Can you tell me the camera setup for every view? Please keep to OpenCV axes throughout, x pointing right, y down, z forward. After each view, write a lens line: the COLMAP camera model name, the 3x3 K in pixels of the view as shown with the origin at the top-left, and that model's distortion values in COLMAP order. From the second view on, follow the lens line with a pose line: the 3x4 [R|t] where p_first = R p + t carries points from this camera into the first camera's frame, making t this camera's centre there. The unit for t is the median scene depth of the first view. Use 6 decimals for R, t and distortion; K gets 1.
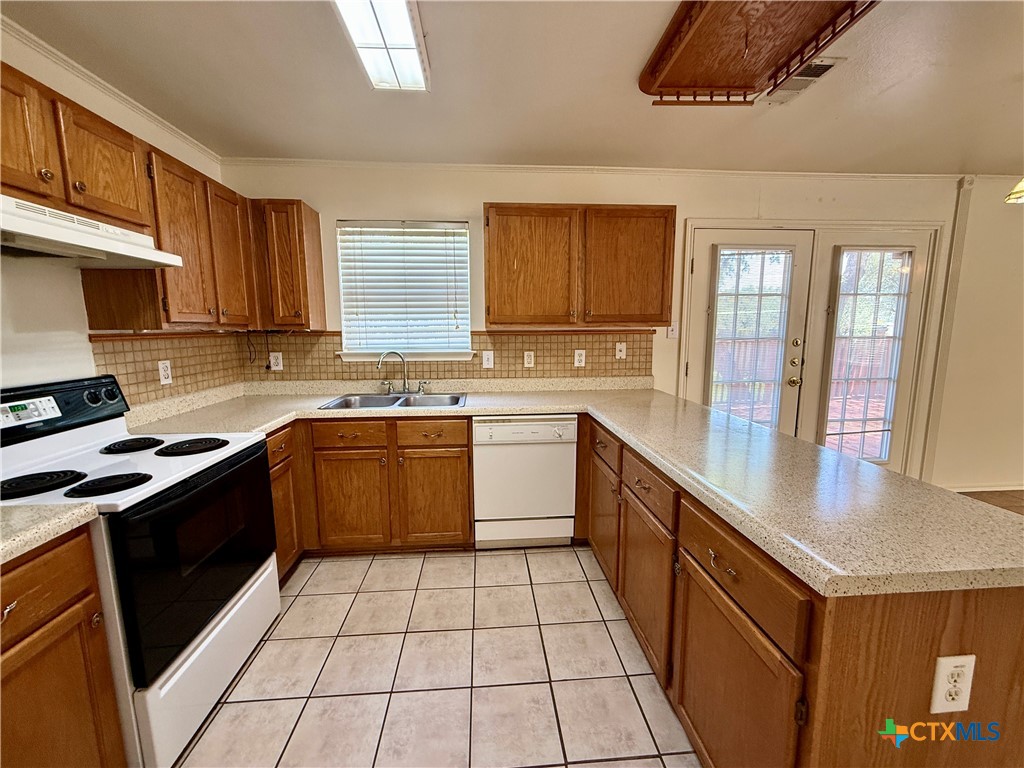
lens RADIAL K [[408.4, 0, 510.0], [0, 408.4, 384.4], [0, 0, 1]] dist [-0.000476, 0.000202]
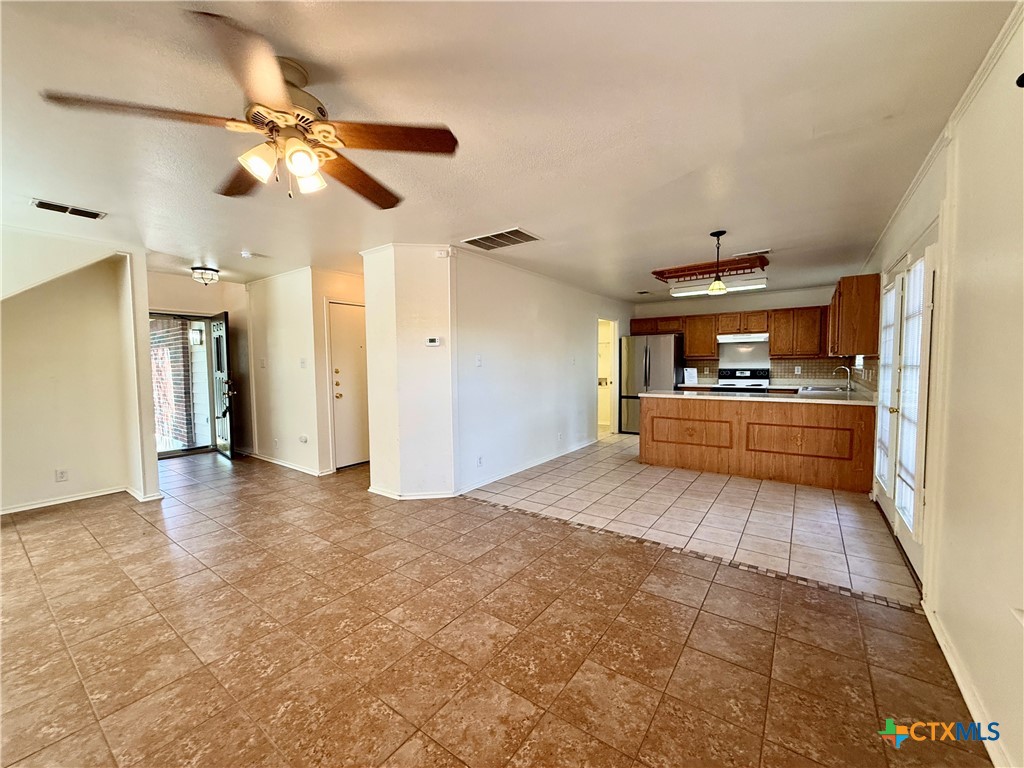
lens RADIAL K [[408.4, 0, 510.0], [0, 408.4, 384.4], [0, 0, 1]] dist [-0.000476, 0.000202]
pose [[-0.645435, 0.055742, -0.761779, 2.400001], [-0.087030, 0.985472, 0.145848, -0.151944], [0.758841, 0.160433, -0.631206, 1.079086]]
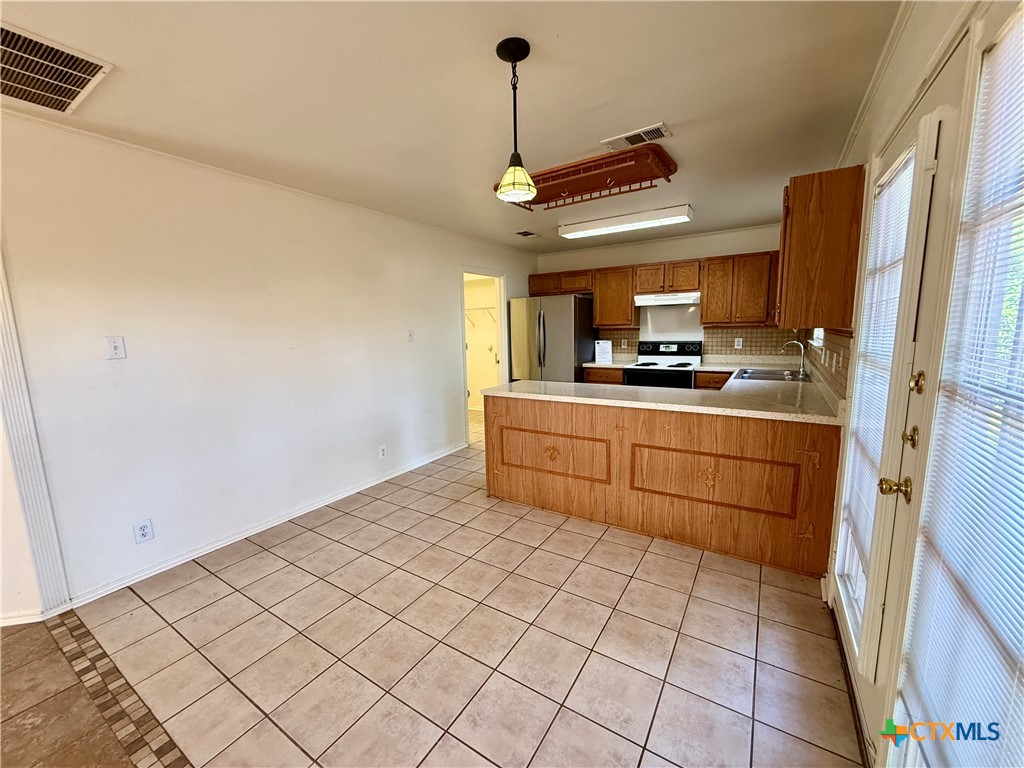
lens RADIAL K [[408.4, 0, 510.0], [0, 408.4, 384.4], [0, 0, 1]] dist [-0.000476, 0.000202]
pose [[-0.598356, 0.135548, -0.789682, 1.409222], [-0.079726, 0.970622, 0.227015, -0.180658], [0.797254, 0.198794, -0.569971, 1.086838]]
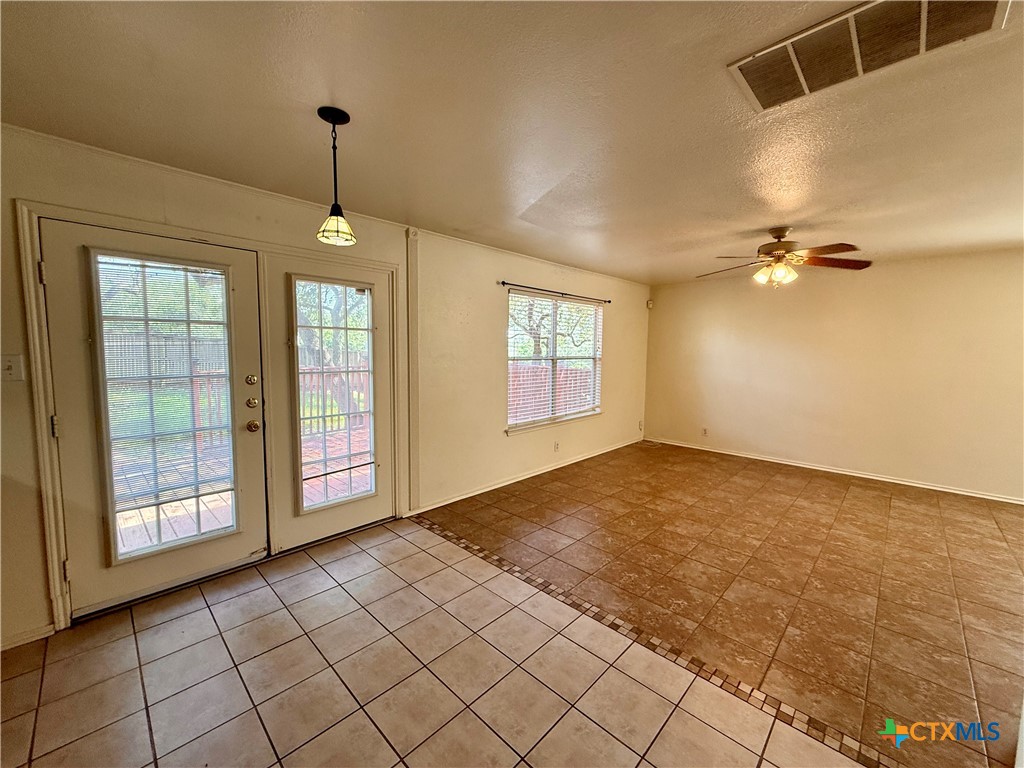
lens RADIAL K [[408.4, 0, 510.0], [0, 408.4, 384.4], [0, 0, 1]] dist [-0.000476, 0.000202]
pose [[0.747553, -0.040694, 0.662955, 0.639249], [0.072939, 0.997114, -0.021041, -0.042668], [-0.660186, 0.064085, 0.748364, 0.008919]]
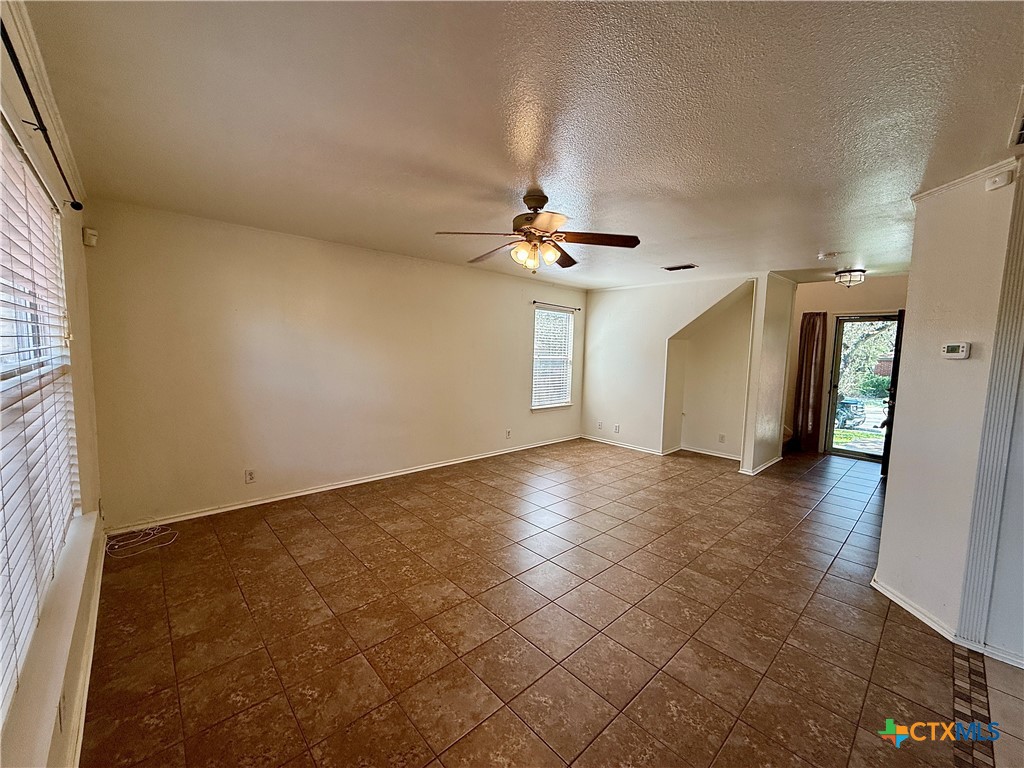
lens RADIAL K [[408.4, 0, 510.0], [0, 408.4, 384.4], [0, 0, 1]] dist [-0.000476, 0.000202]
pose [[-0.622022, -0.077176, 0.779187, 1.343610], [0.085190, 0.982553, 0.165326, -0.211409], [-0.778352, 0.169215, -0.604595, 1.116007]]
